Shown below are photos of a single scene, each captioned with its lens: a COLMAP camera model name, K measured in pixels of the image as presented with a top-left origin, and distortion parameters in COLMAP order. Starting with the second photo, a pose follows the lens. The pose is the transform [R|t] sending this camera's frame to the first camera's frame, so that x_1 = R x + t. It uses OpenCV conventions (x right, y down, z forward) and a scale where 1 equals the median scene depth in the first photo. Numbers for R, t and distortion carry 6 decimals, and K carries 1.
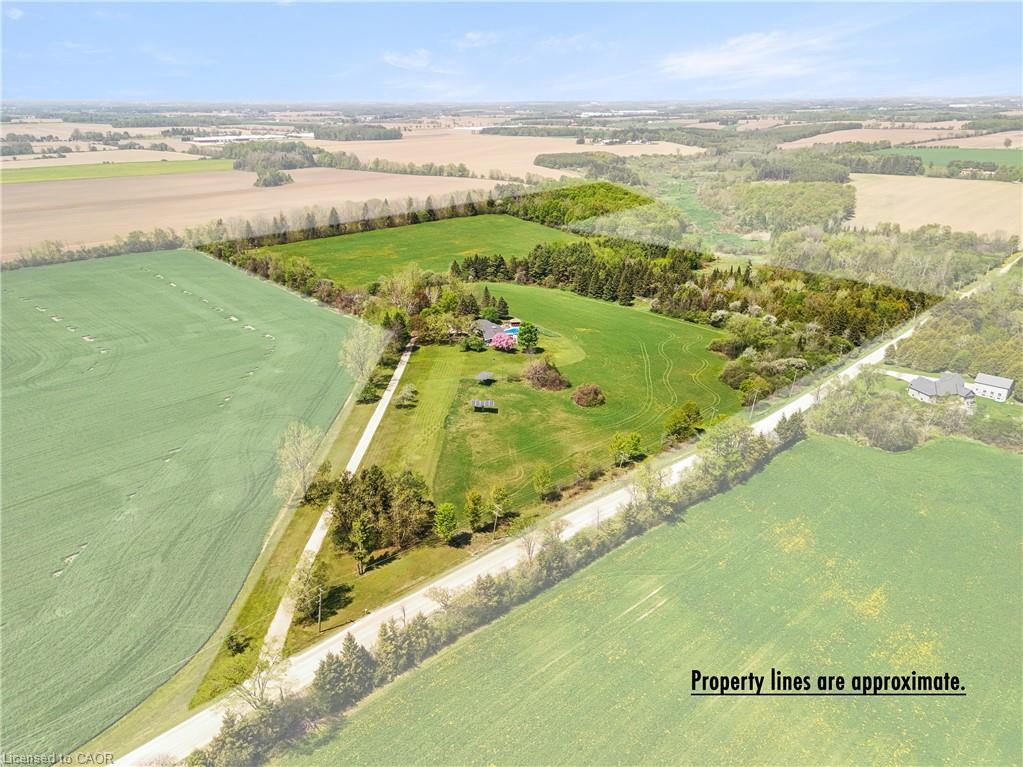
lens RADIAL K [[729.5, 0, 517.0], [0, 729.5, 381.1], [0, 0, 1]] dist [0.052573, -0.033167]
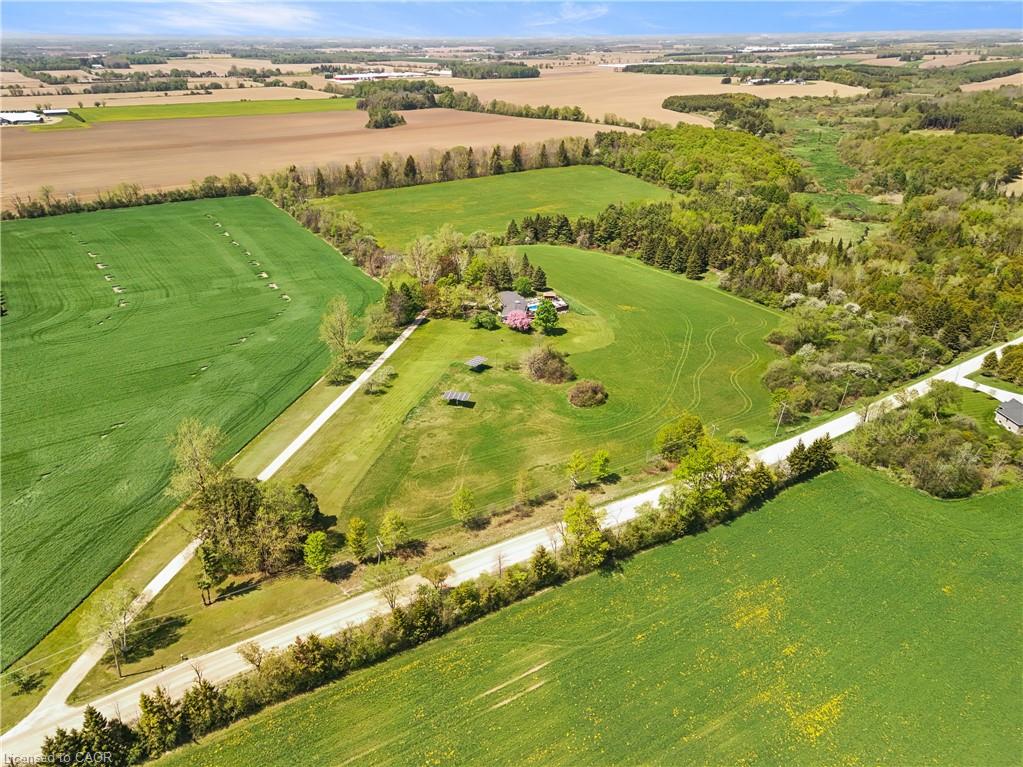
lens RADIAL K [[729.5, 0, 517.0], [0, 729.5, 381.1], [0, 0, 1]] dist [0.052573, -0.033167]
pose [[0.981580, 0.080838, -0.173108, 0.120005], [-0.067661, 0.994438, 0.080718, -0.043589], [0.178670, -0.067519, 0.981590, 0.084158]]
